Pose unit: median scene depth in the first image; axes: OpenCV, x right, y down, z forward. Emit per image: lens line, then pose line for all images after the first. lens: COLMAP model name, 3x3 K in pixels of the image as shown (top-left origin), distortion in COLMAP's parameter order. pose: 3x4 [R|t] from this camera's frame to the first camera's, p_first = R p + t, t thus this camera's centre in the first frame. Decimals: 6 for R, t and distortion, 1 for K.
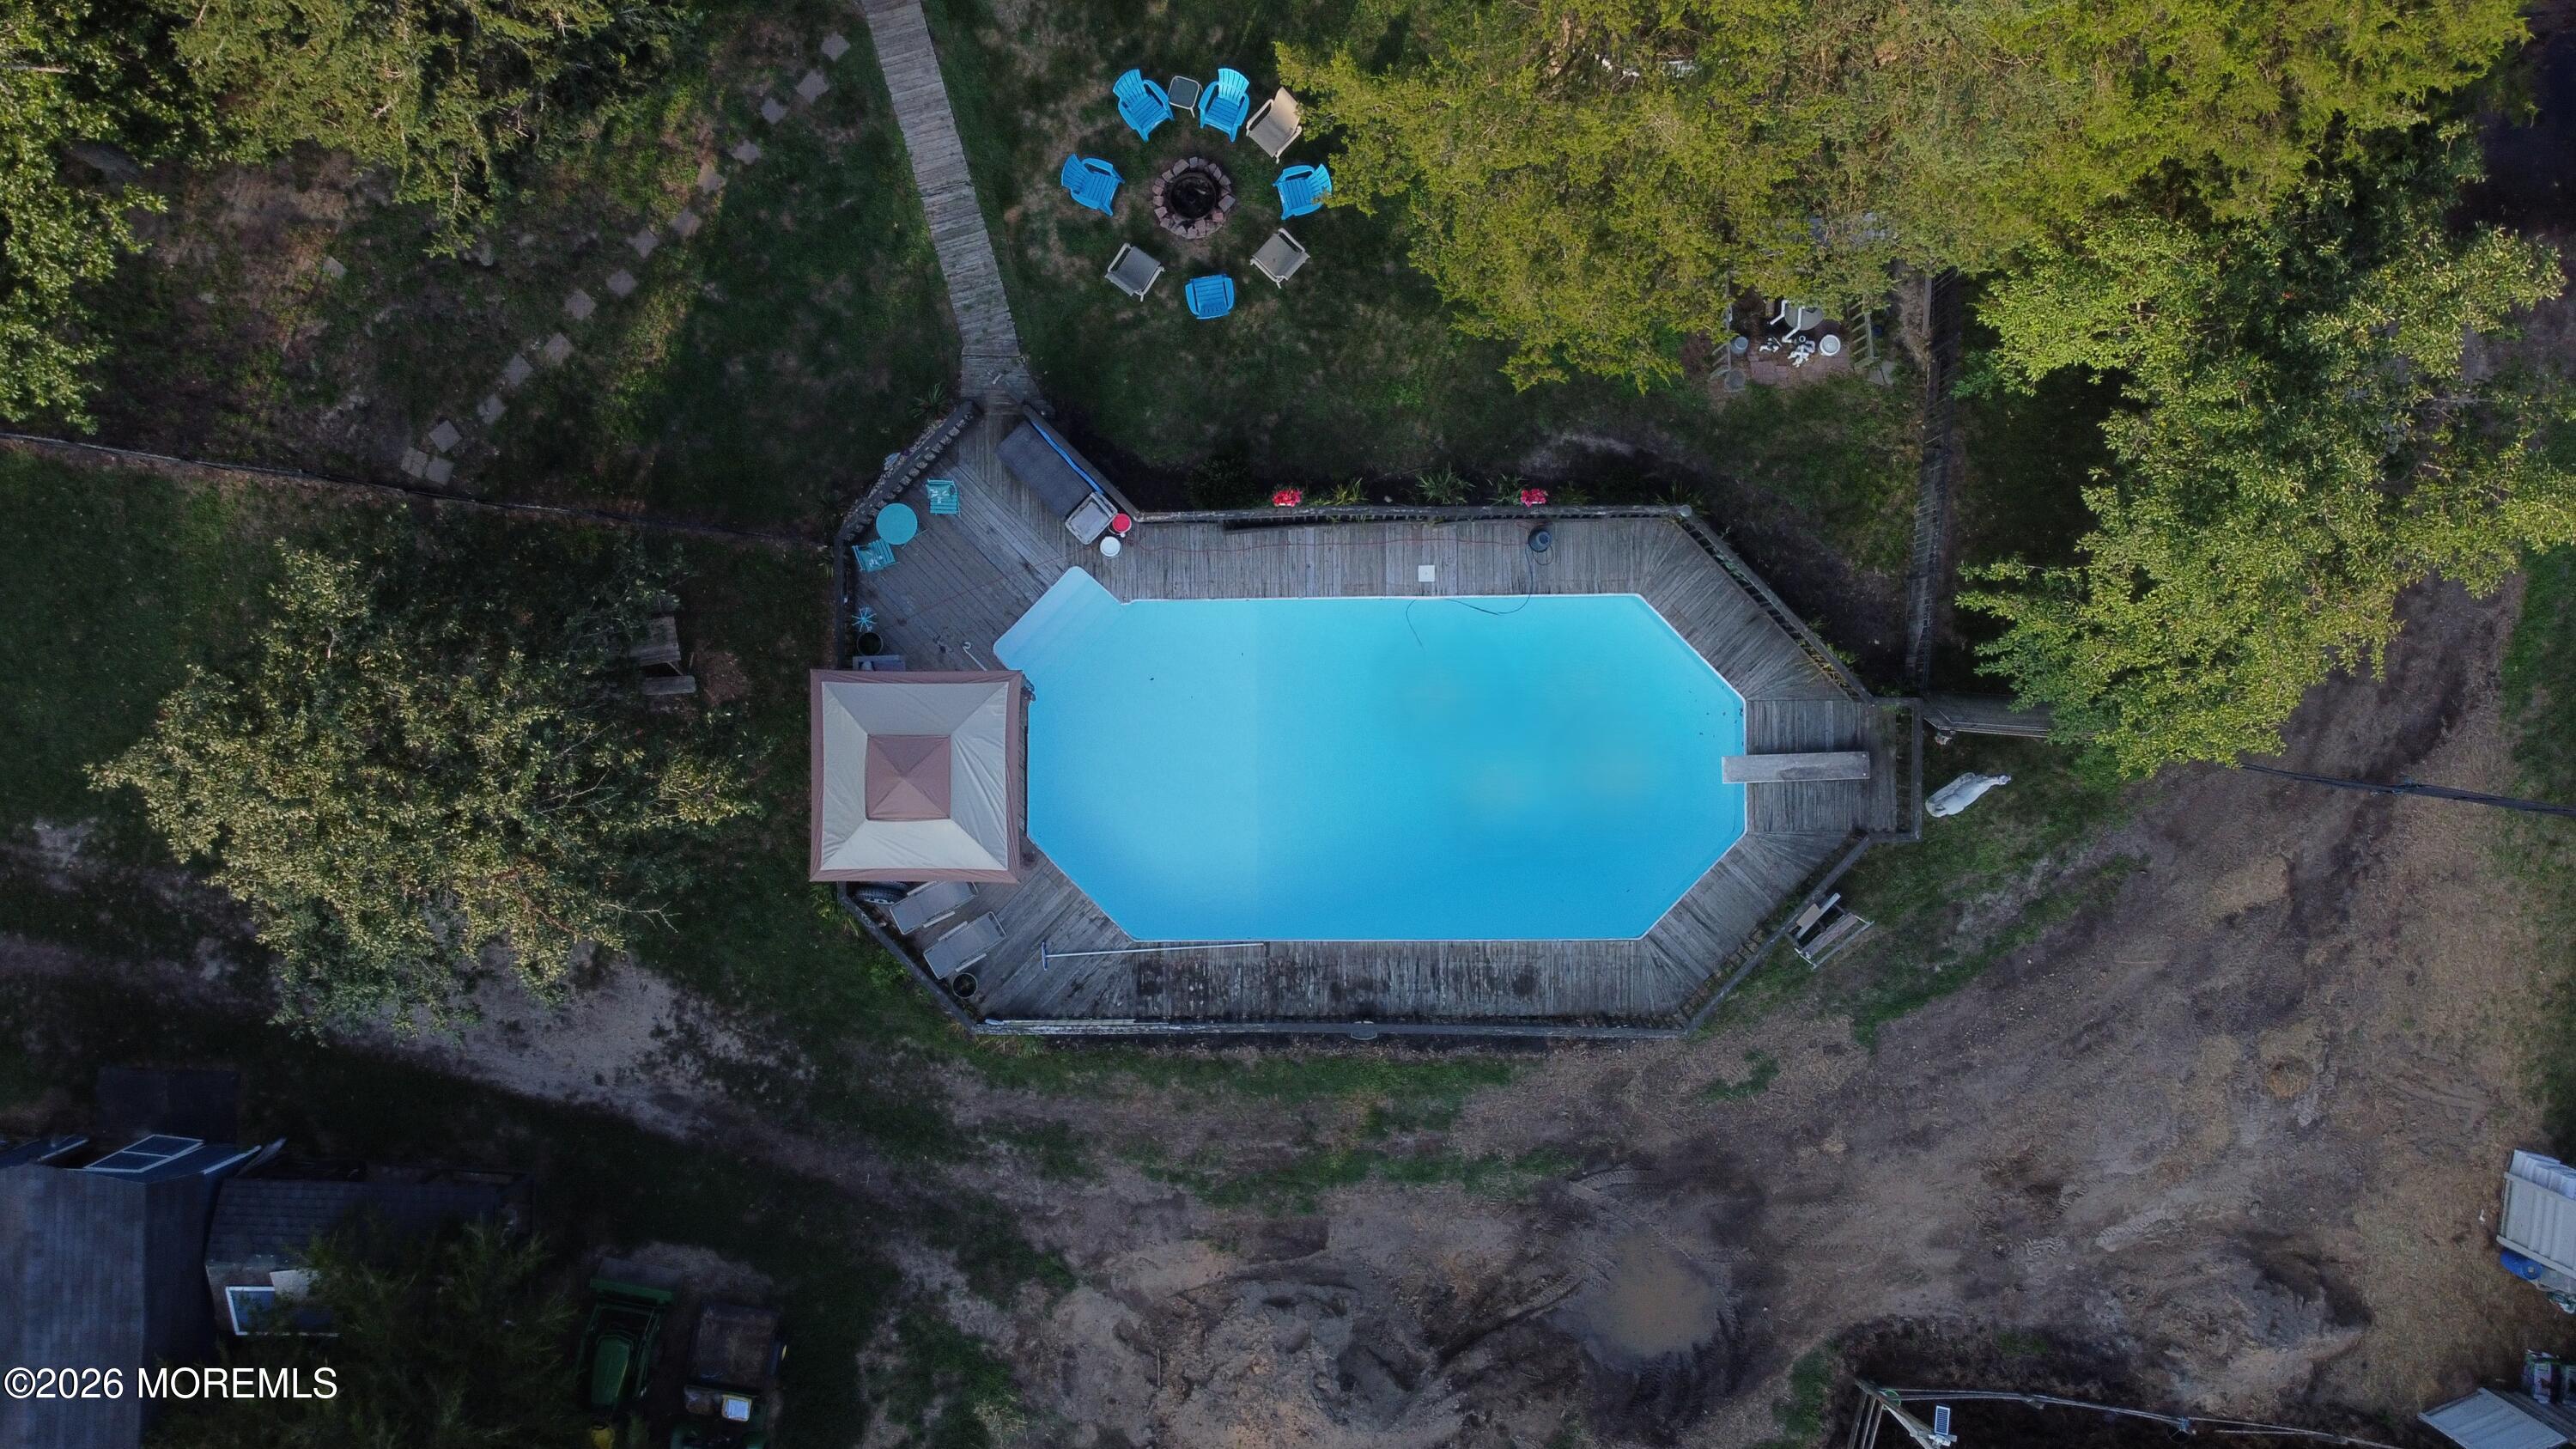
lens RADIAL K [[1951.1, 0, 1287.3], [0, 1951.1, 729.7], [0, 0, 1]] dist [-0.008212, 0.003818]
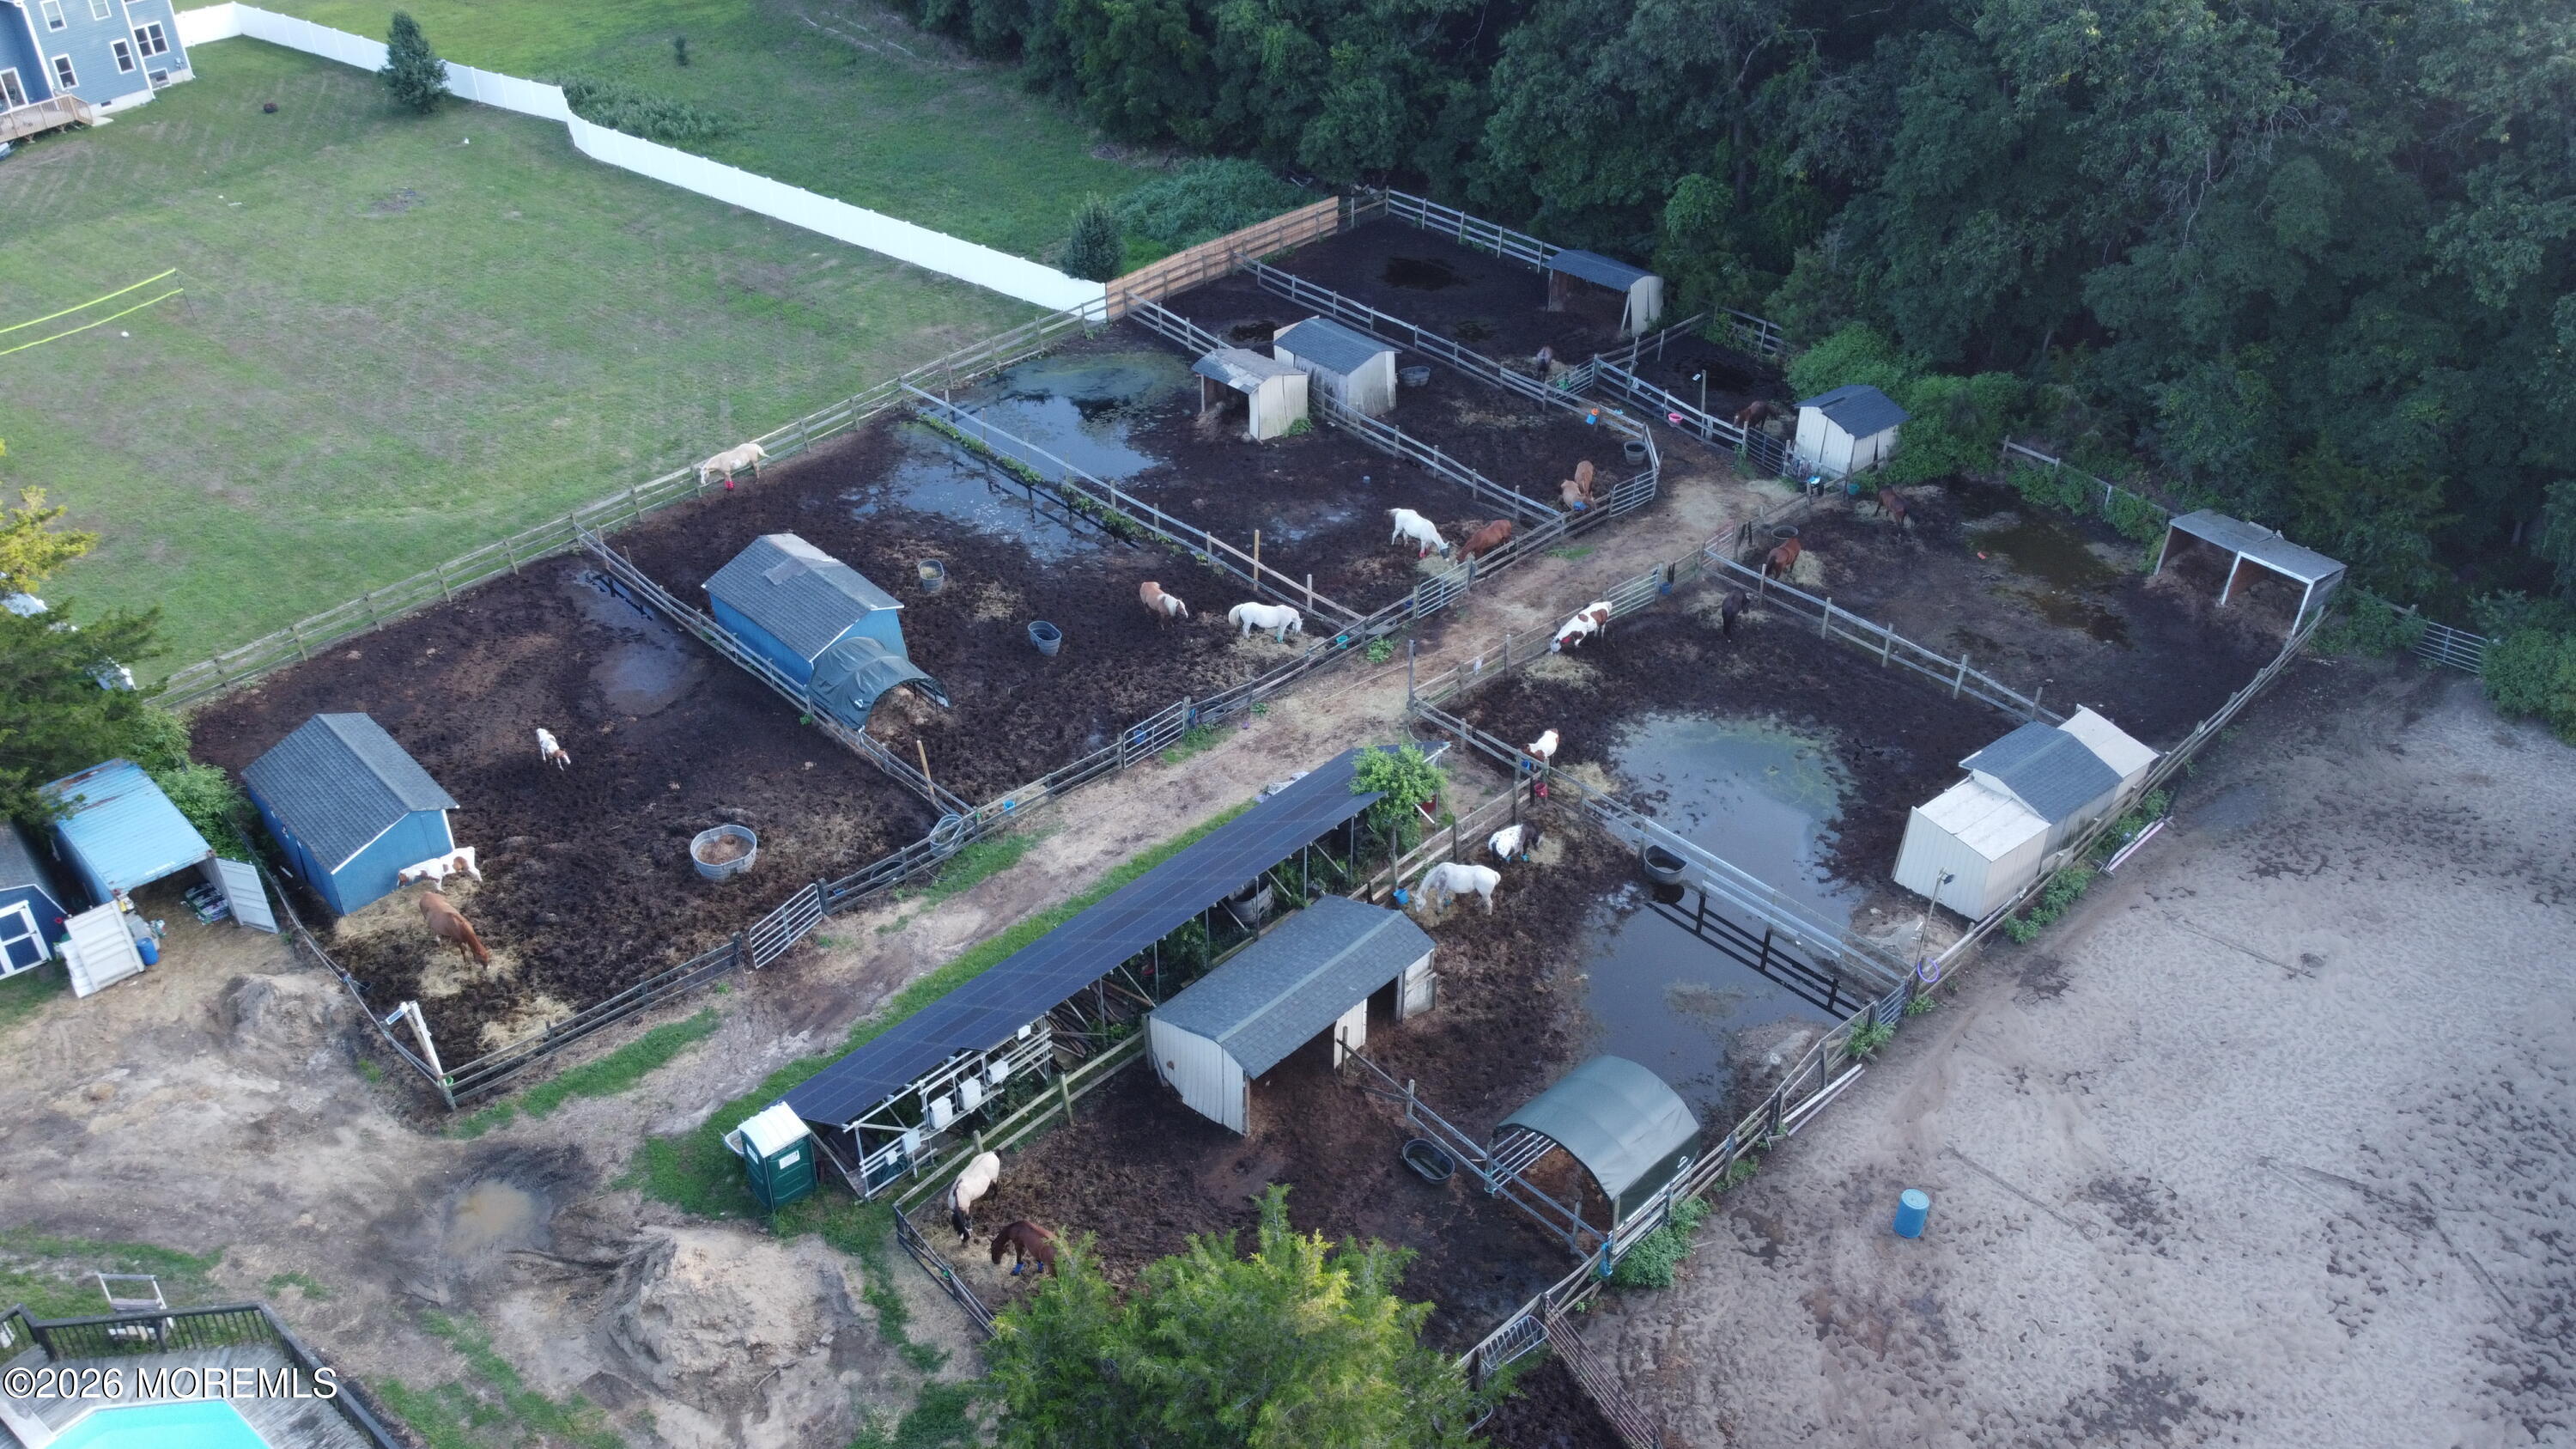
lens RADIAL K [[1951.1, 0, 1285.2], [0, 1951.1, 717.5], [0, 0, 1]] dist [-0.008212, 0.003818]
pose [[-0.774977, -0.346118, 0.528785, -0.828064], [0.631780, -0.445831, 0.634105, -0.054940], [0.016274, 0.825492, 0.564179, -0.021918]]
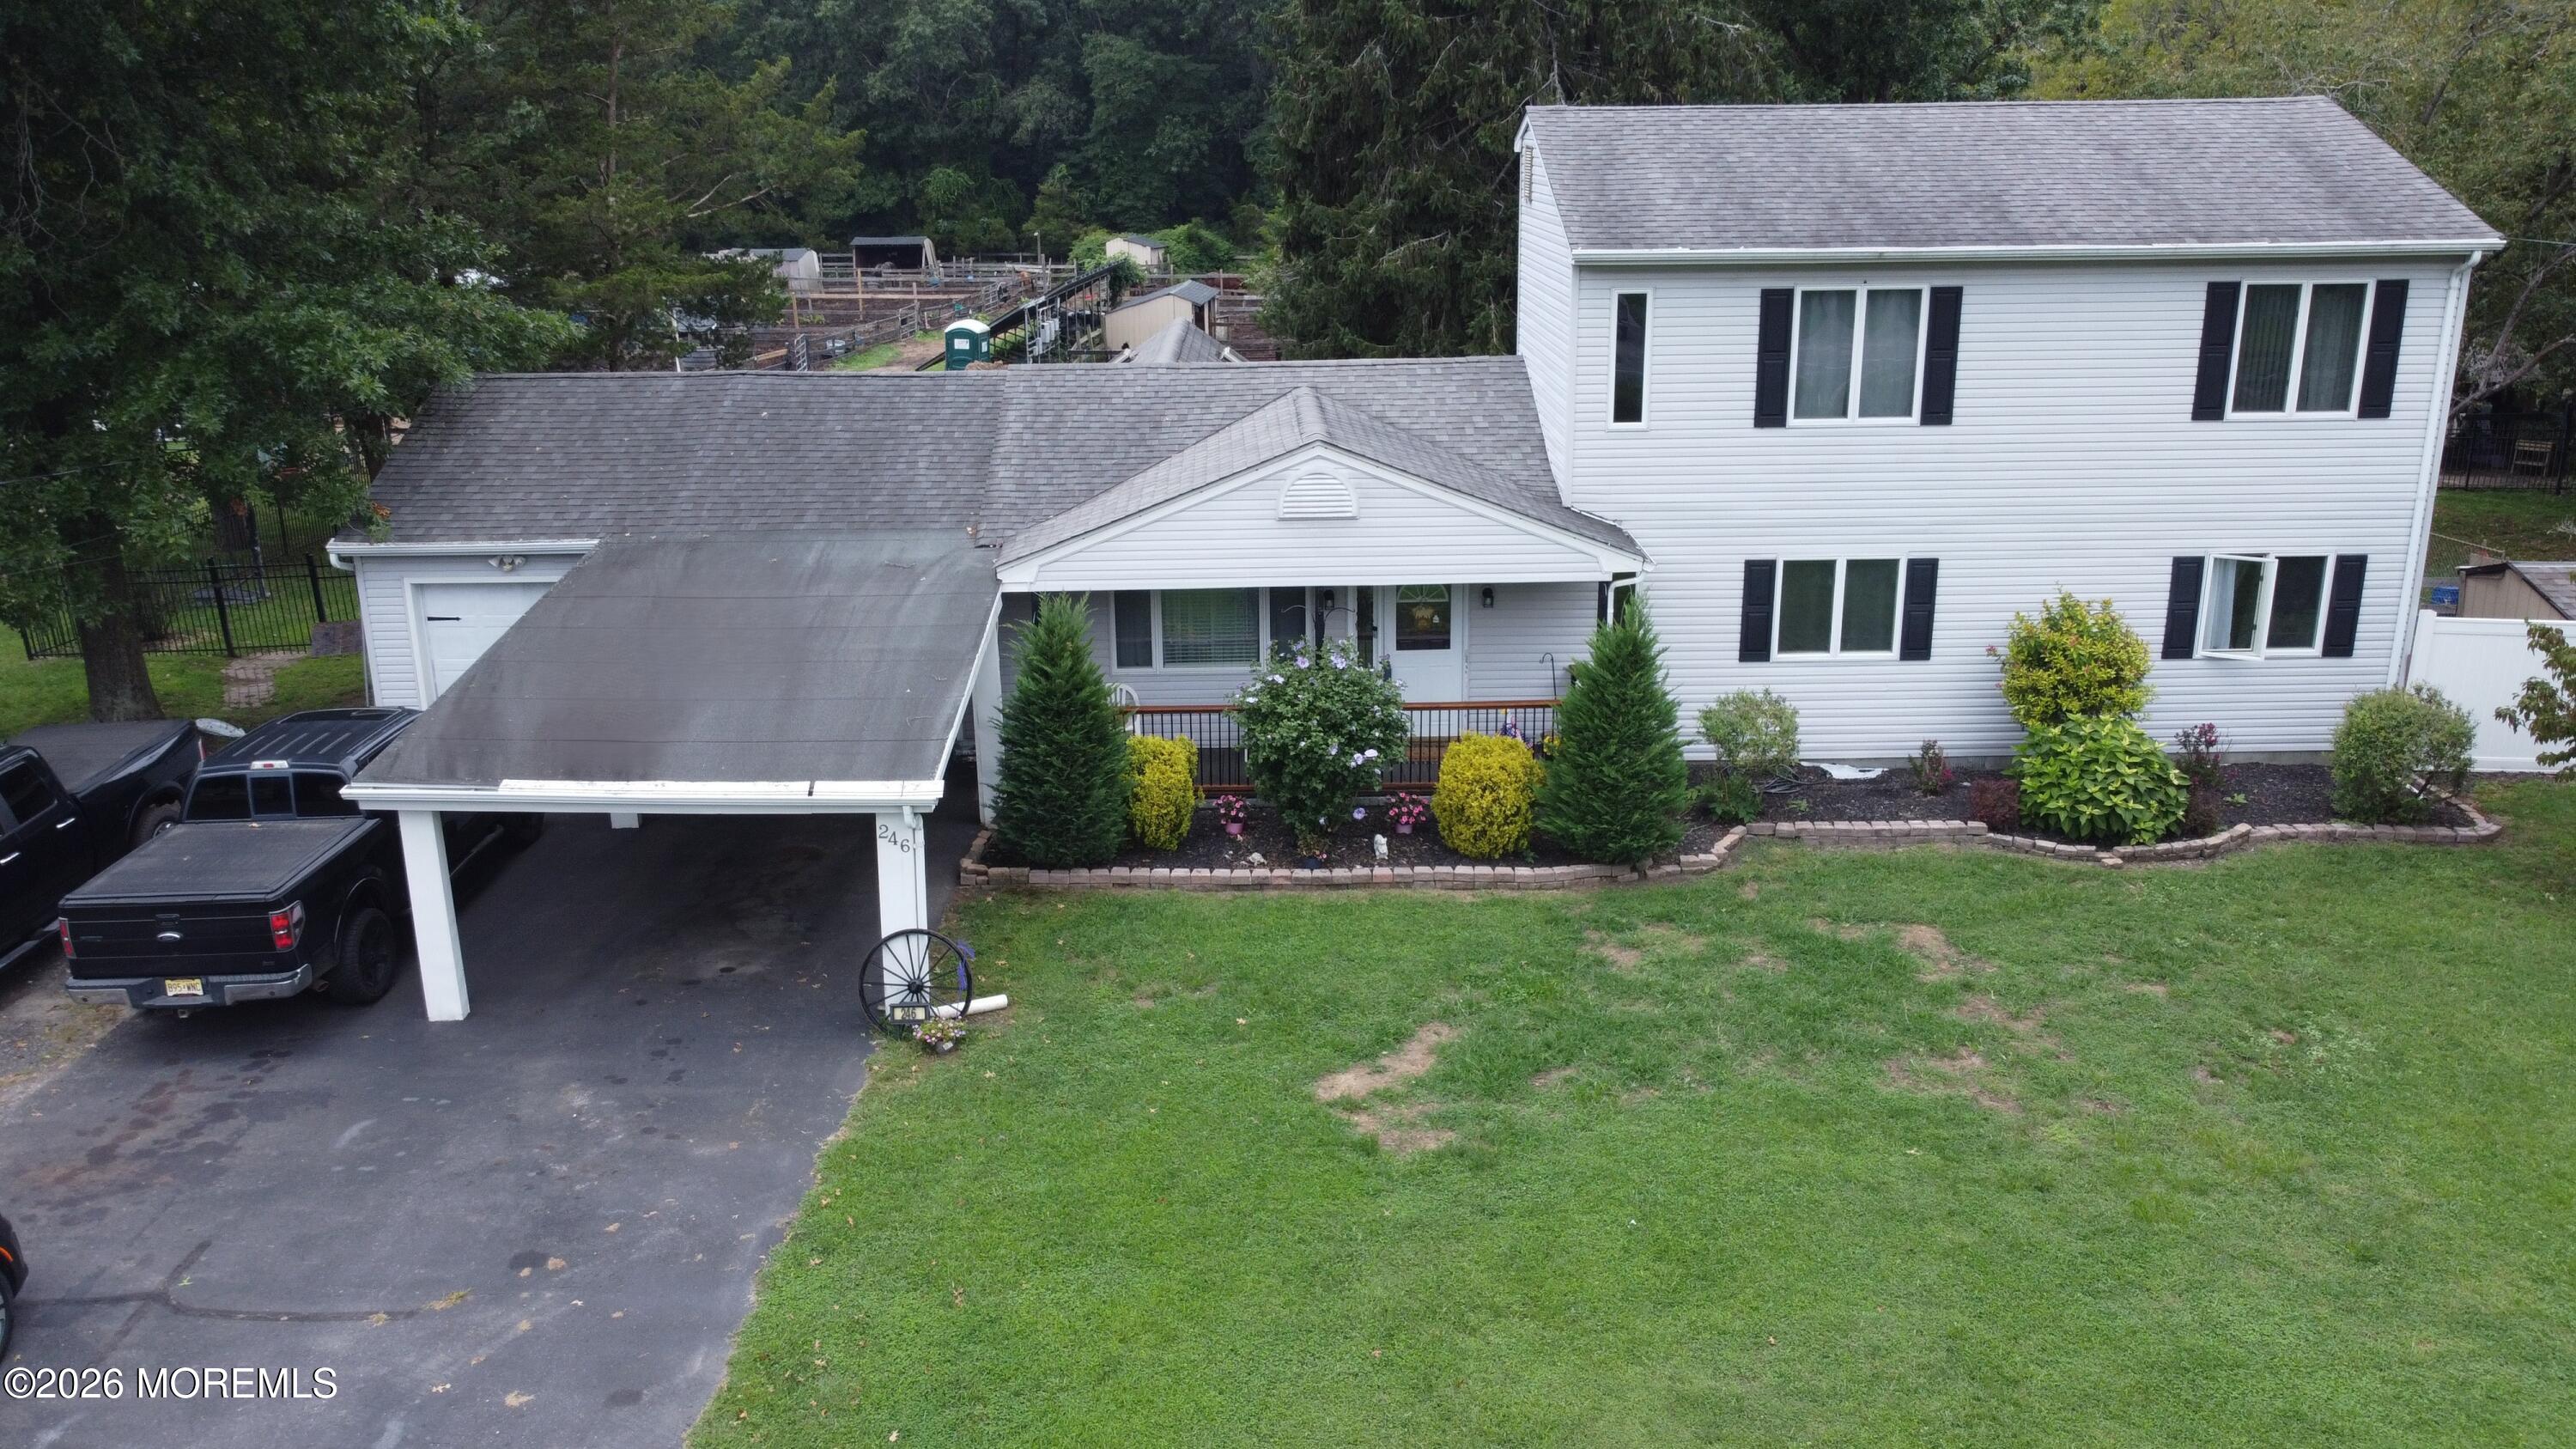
lens RADIAL K [[1951.1, 0, 1275.1], [0, 1951.1, 718.7], [0, 0, 1]] dist [-0.008212, 0.003818]
pose [[-0.999756, 0.022039, 0.001668, -0.254307], [-0.004942, -0.296480, 0.955026, -1.508517], [0.021542, 0.954785, 0.296517, 0.751511]]
